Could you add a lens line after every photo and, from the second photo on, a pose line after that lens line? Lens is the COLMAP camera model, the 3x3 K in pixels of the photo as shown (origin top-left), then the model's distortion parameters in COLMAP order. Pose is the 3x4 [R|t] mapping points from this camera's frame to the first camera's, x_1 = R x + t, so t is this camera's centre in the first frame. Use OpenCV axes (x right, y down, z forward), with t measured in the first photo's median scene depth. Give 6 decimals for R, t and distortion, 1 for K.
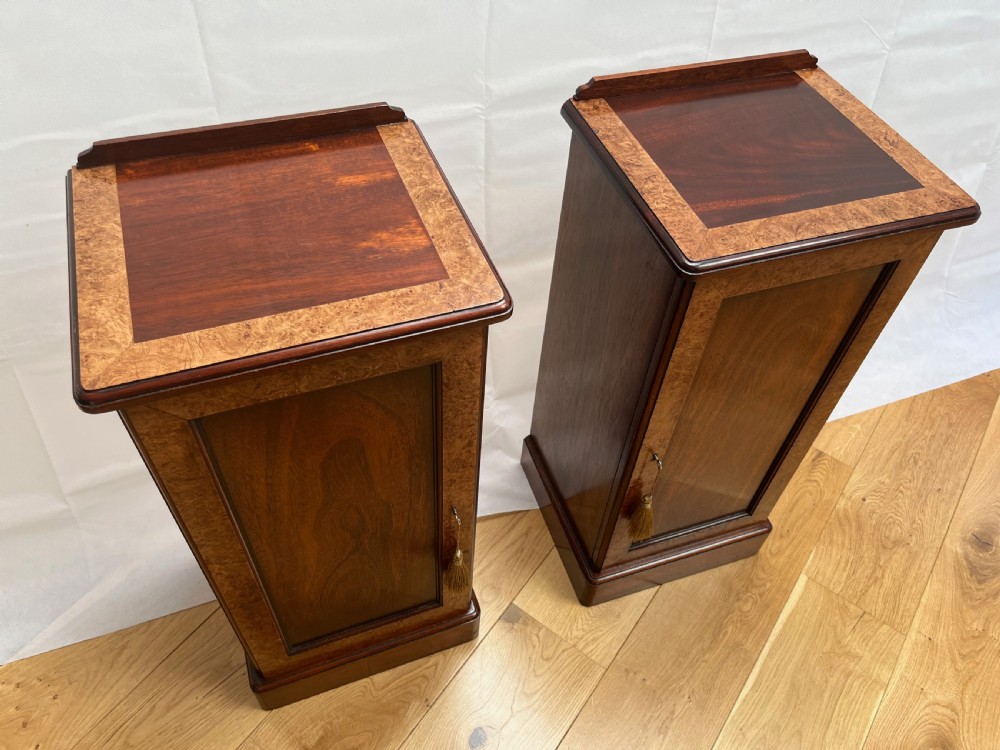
lens RADIAL K [[774.5, 0, 506.5], [0, 774.5, 386.4], [0, 0, 1]] dist [0.071324, -0.116787]
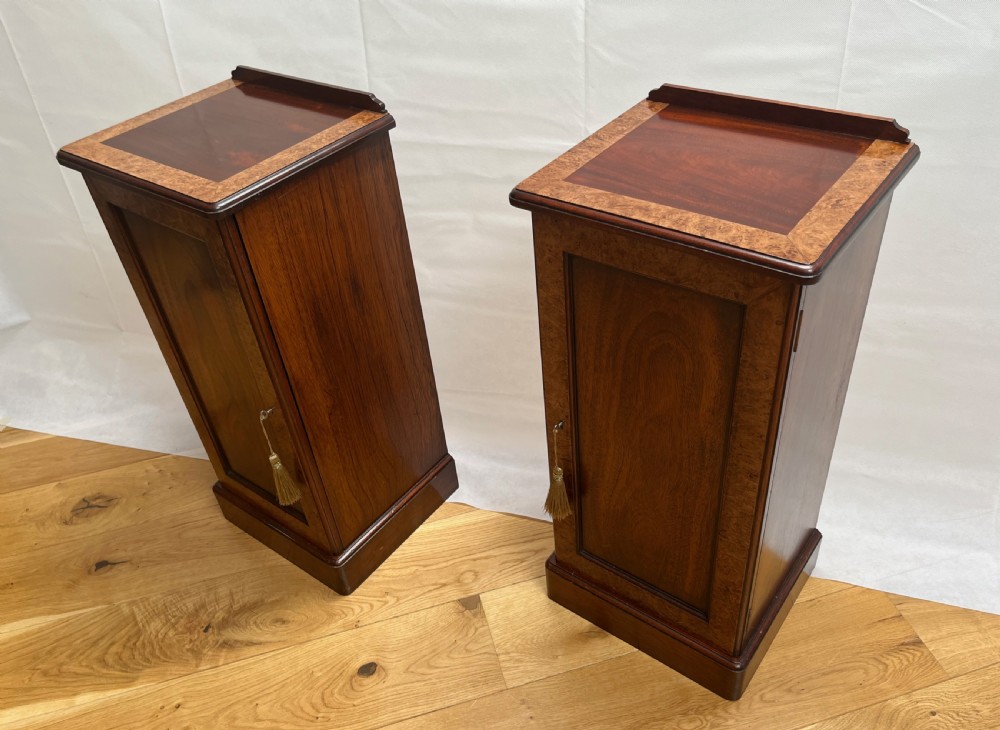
lens RADIAL K [[835.5, 0, 500.0], [0, 835.5, 365.0], [0, 0, 1]] dist [0.086378, -0.136031]
pose [[0.764227, 0.288961, -0.576592, 0.621509], [-0.396549, 0.915584, -0.066746, 0.068757], [0.508631, 0.279656, 0.814301, 0.028627]]
